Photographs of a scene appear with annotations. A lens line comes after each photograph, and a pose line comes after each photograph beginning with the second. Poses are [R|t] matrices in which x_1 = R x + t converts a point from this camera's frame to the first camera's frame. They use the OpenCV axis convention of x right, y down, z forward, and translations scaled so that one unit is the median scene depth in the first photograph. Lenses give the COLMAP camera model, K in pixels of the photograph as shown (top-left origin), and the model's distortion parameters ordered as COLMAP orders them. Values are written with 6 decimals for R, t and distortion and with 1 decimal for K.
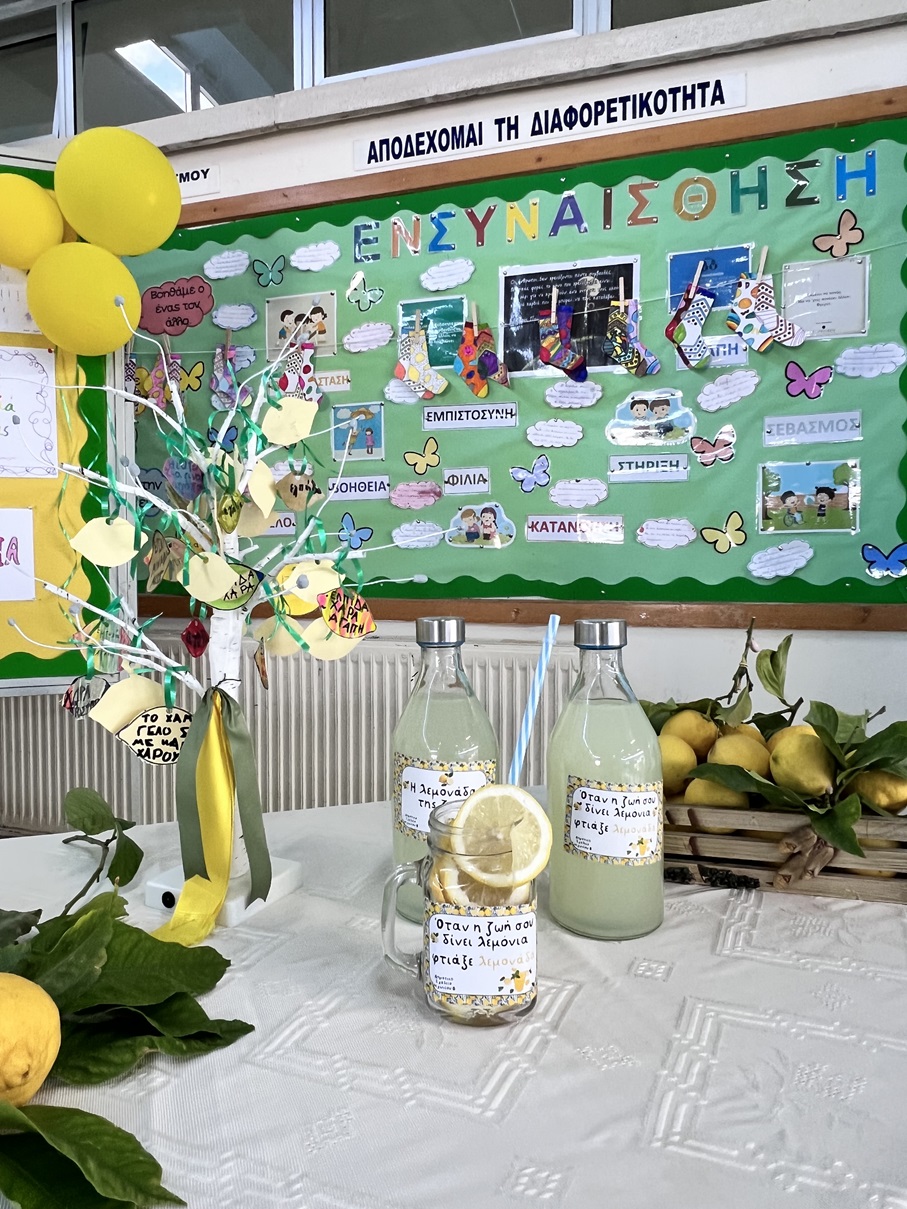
lens RADIAL K [[813.4, 0, 443.6], [0, 813.4, 597.5], [0, 0, 1]] dist [0.000835, -0.003785]
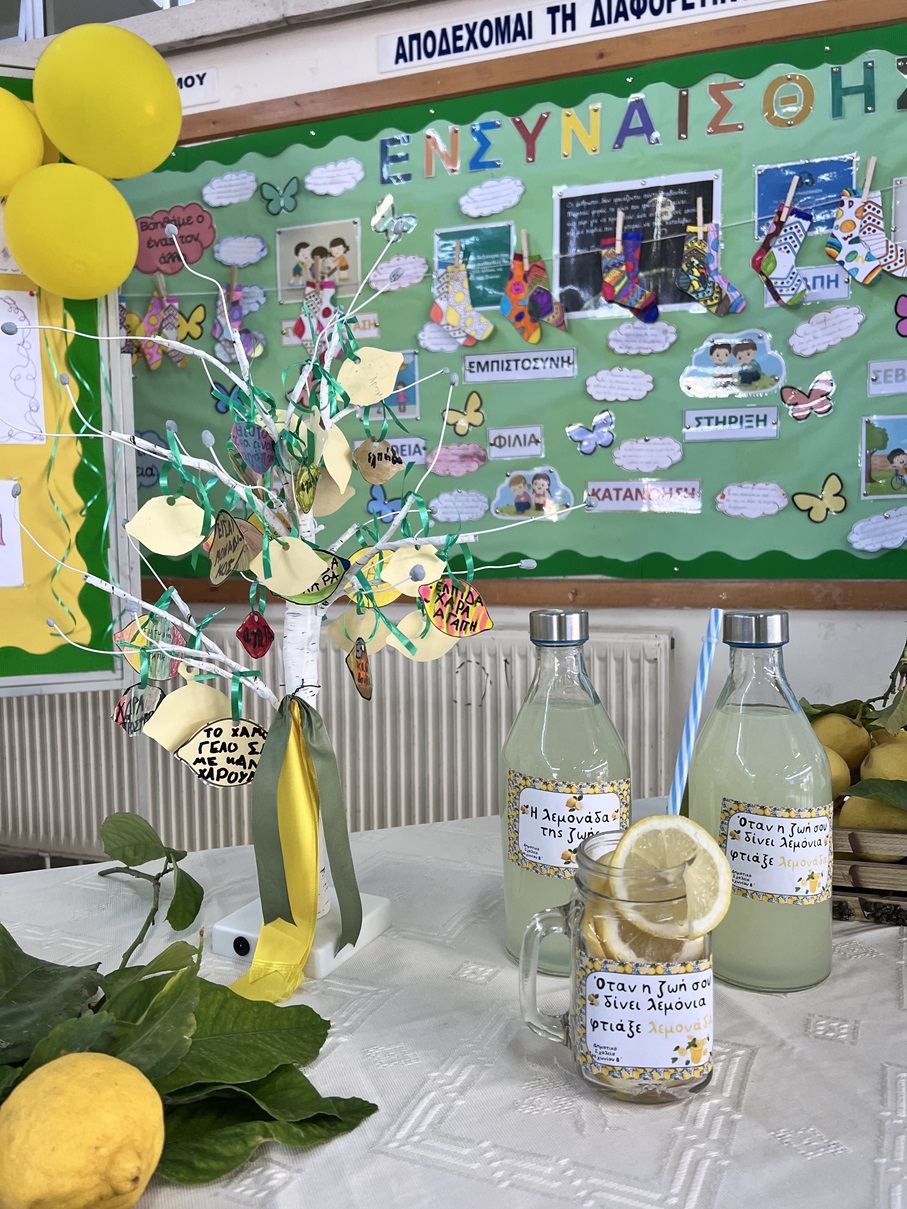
lens RADIAL K [[916.1, 0, 452.0], [0, 916.1, 611.7], [0, 0, 1]] dist [0.052005, -0.068338]
pose [[0.999920, -0.010901, -0.006391, -0.039966], [0.011158, 0.999069, 0.041667, -0.005475], [0.005931, -0.041735, 0.999111, 0.019475]]
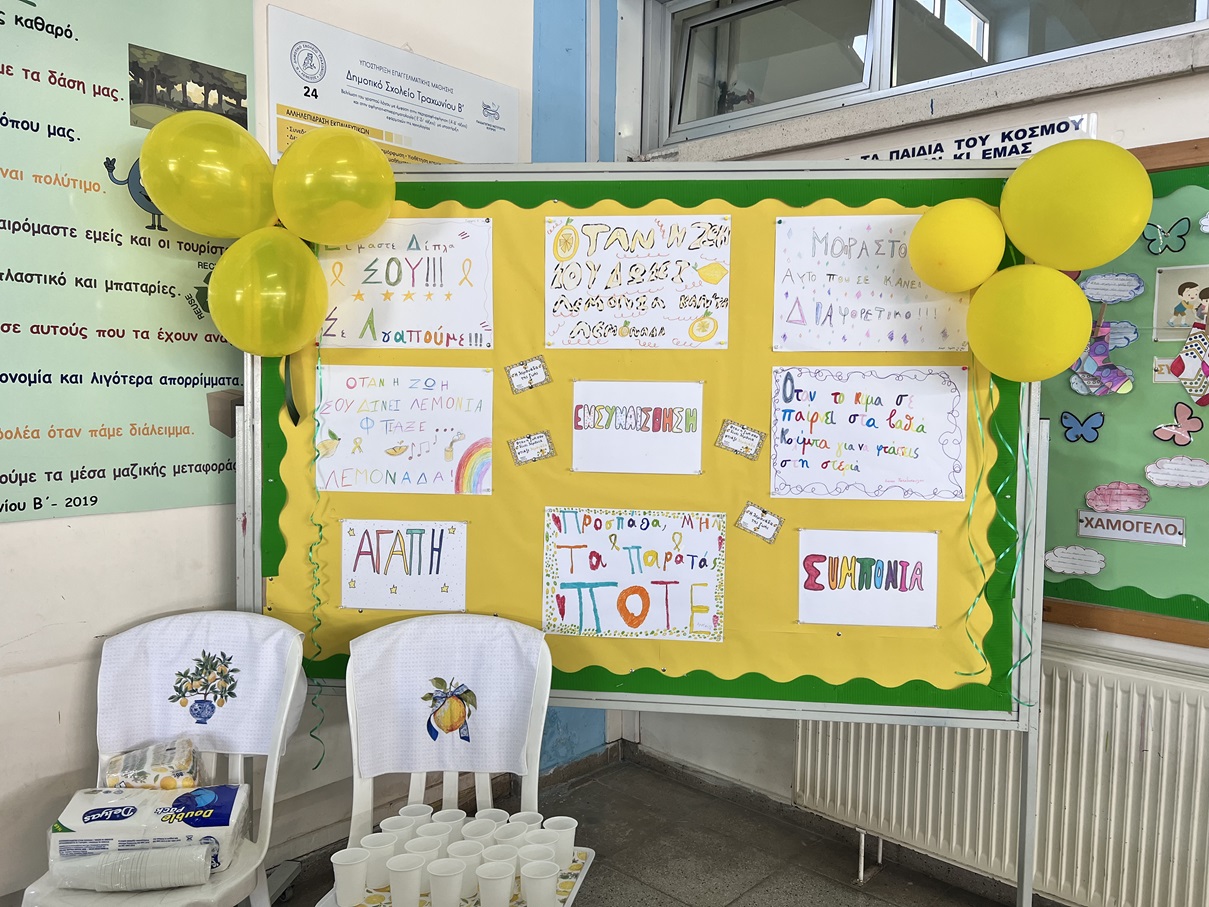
lens RADIAL K [[916.1, 0, 608.7], [0, 916.1, 451.5], [0, 0, 1]] dist [0.052005, -0.068338]
pose [[0.914052, 0.042439, -0.403370, -0.418453], [-0.038152, 0.999098, 0.018662, -0.207247], [0.403798, -0.001669, 0.914846, -0.151742]]
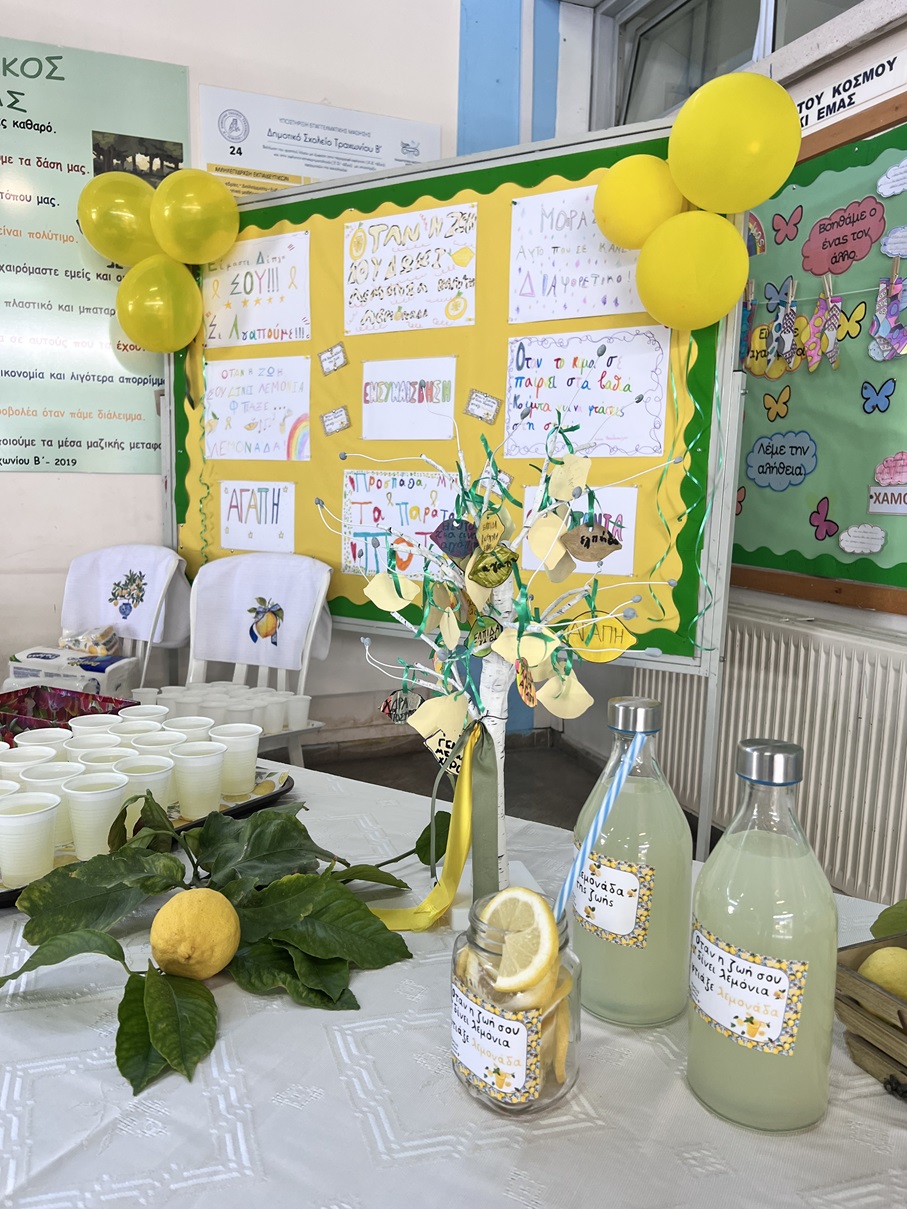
lens RADIAL K [[916.1, 0, 447.9], [0, 916.1, 618.9], [0, 0, 1]] dist [0.052005, -0.068338]
pose [[0.646102, 0.129404, -0.752201, 0.230937], [-0.061492, 0.991144, 0.117692, -0.064704], [0.760770, -0.029787, 0.648338, 0.057280]]
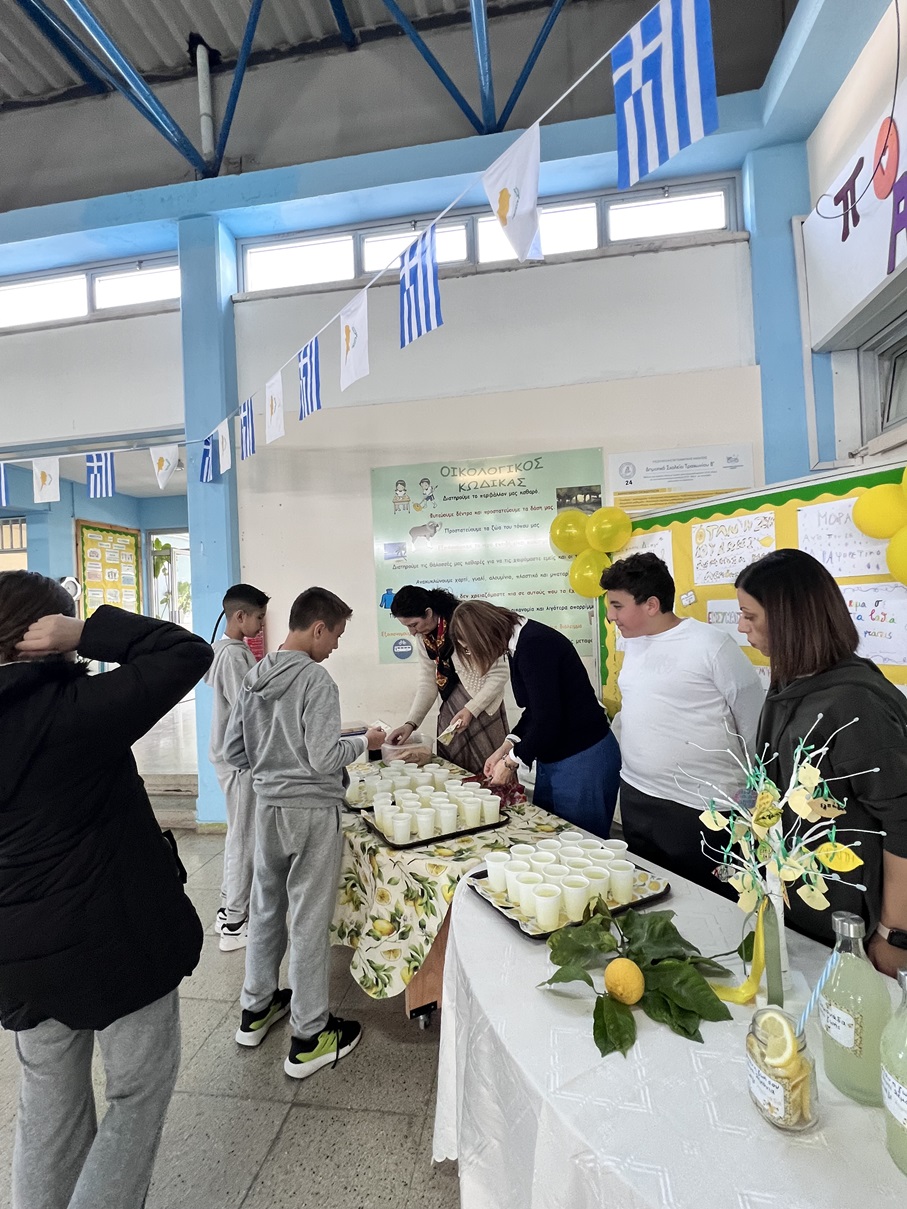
lens RADIAL K [[572.7, 0, 452.1], [0, 572.7, 602.5], [0, 0, 1]] dist [-0.005837, 0.002598]
pose [[0.170696, -0.012414, -0.985246, 0.408187], [-0.005192, 0.999895, -0.013498, -0.242477], [0.985310, 0.007419, 0.170614, -0.037138]]
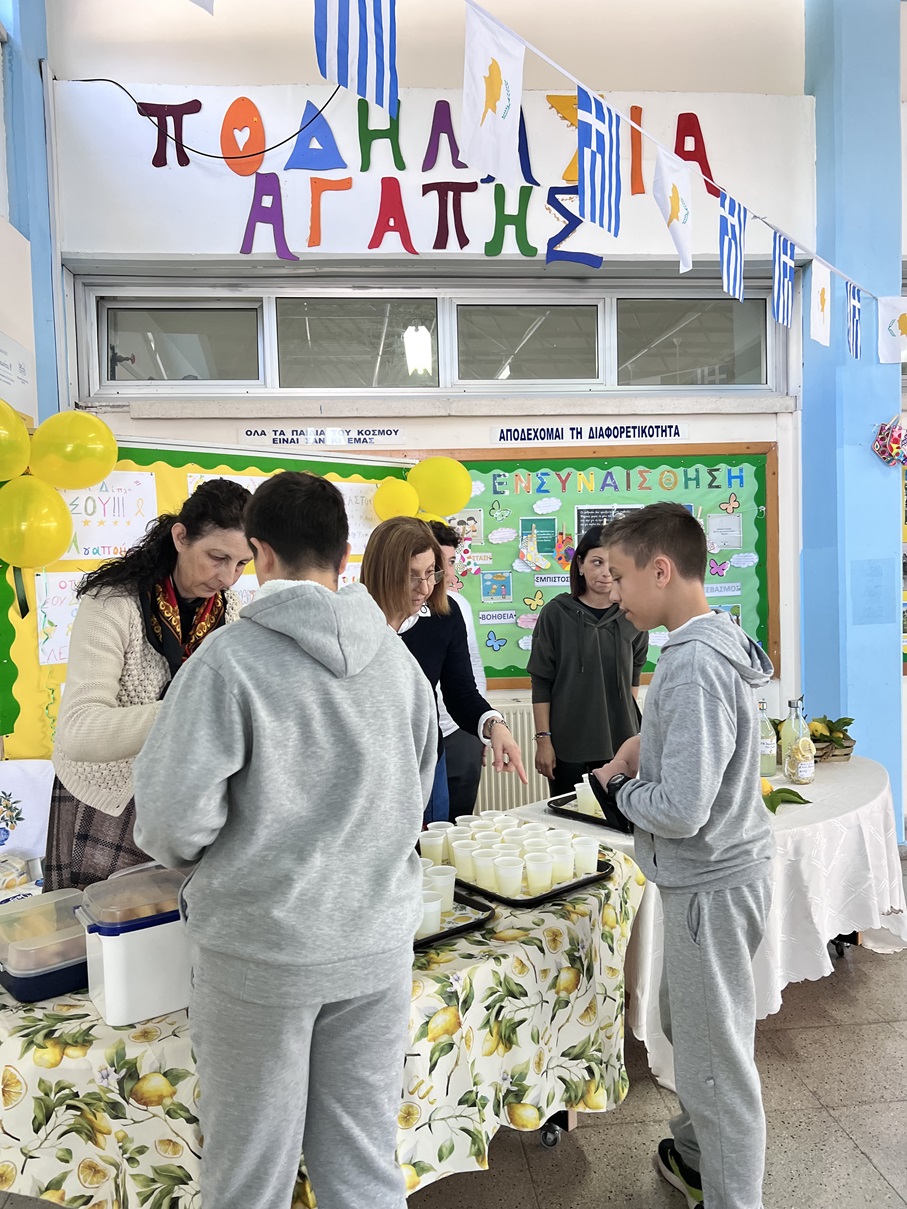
lens RADIAL K [[916.1, 0, 447.9], [0, 916.1, 607.9], [0, 0, 1]] dist [0.052005, -0.068338]
pose [[0.915259, -0.039602, 0.400914, -1.201478], [0.044010, 0.999029, -0.001788, -0.186741], [-0.400454, 0.019281, 0.916114, -0.958552]]
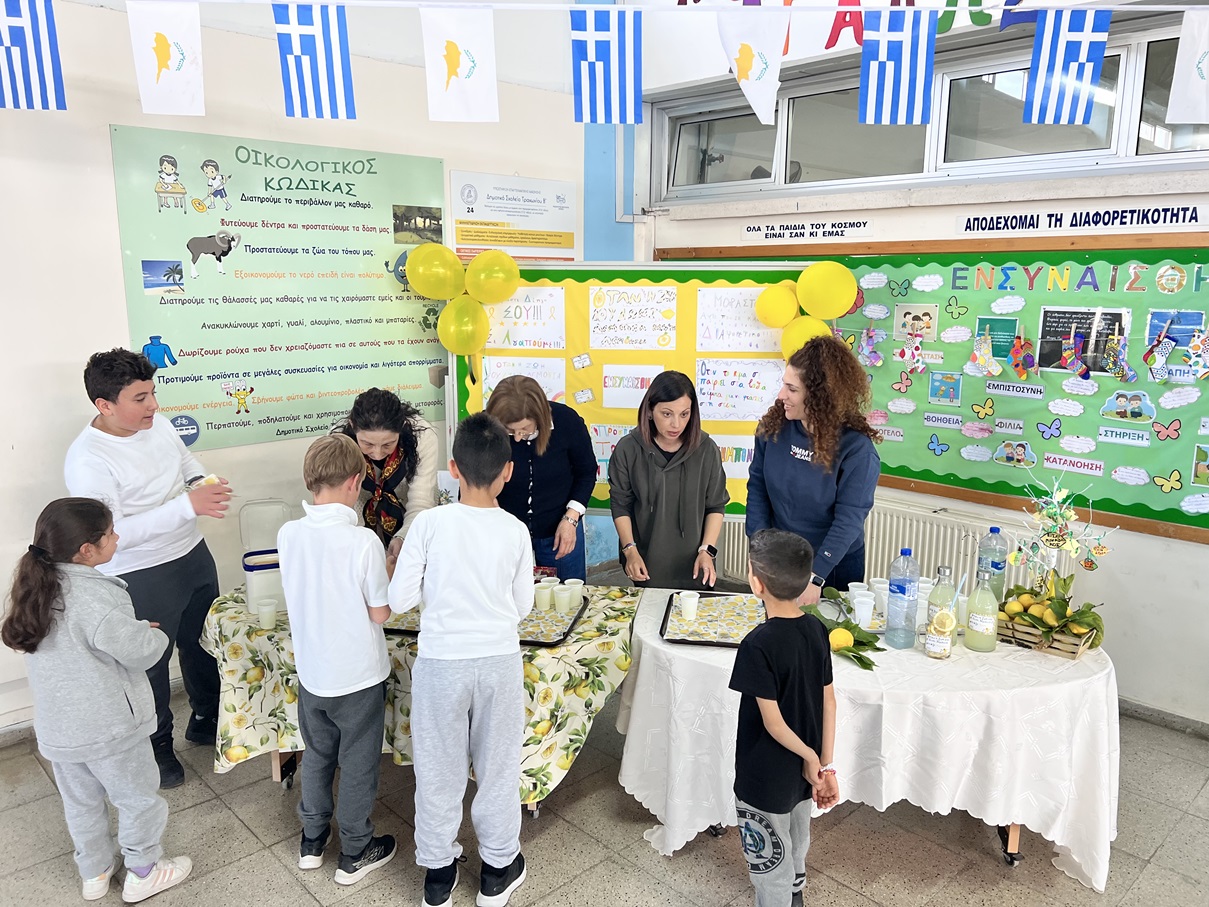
lens RADIAL K [[916.1, 0, 607.6], [0, 916.1, 452.6], [0, 0, 1]] dist [0.052005, -0.068338]
pose [[0.885414, 0.096334, -0.454711, 0.189508], [-0.032016, 0.988603, 0.147100, -0.392208], [0.463699, -0.115686, 0.878408, -1.234375]]
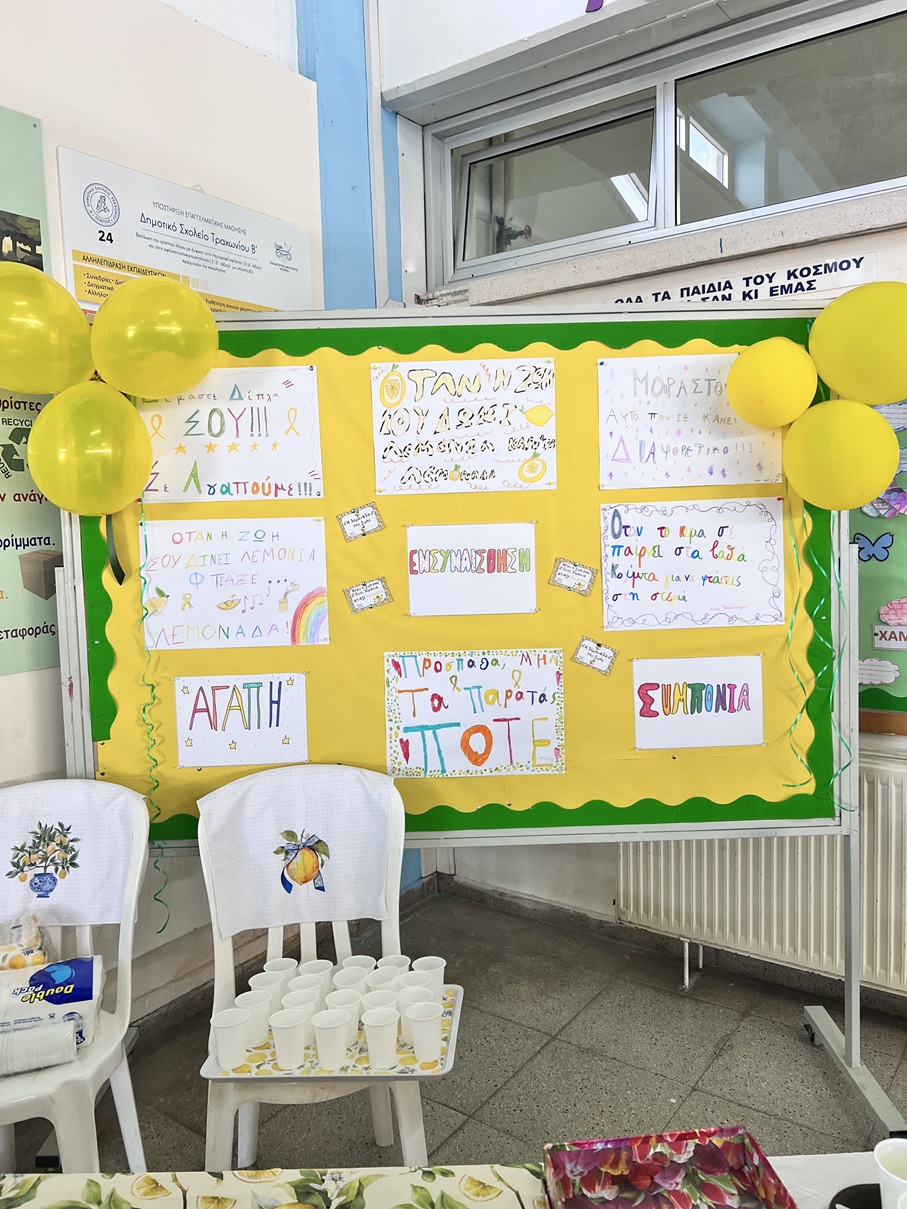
lens RADIAL K [[916.1, 0, 460.4], [0, 916.1, 597.3], [0, 0, 1]] dist [0.052005, -0.068338]
pose [[0.956006, 0.000758, -0.293347, -0.518353], [0.010582, 0.999257, 0.037069, -0.224533], [0.293157, -0.038542, 0.955287, -0.204319]]
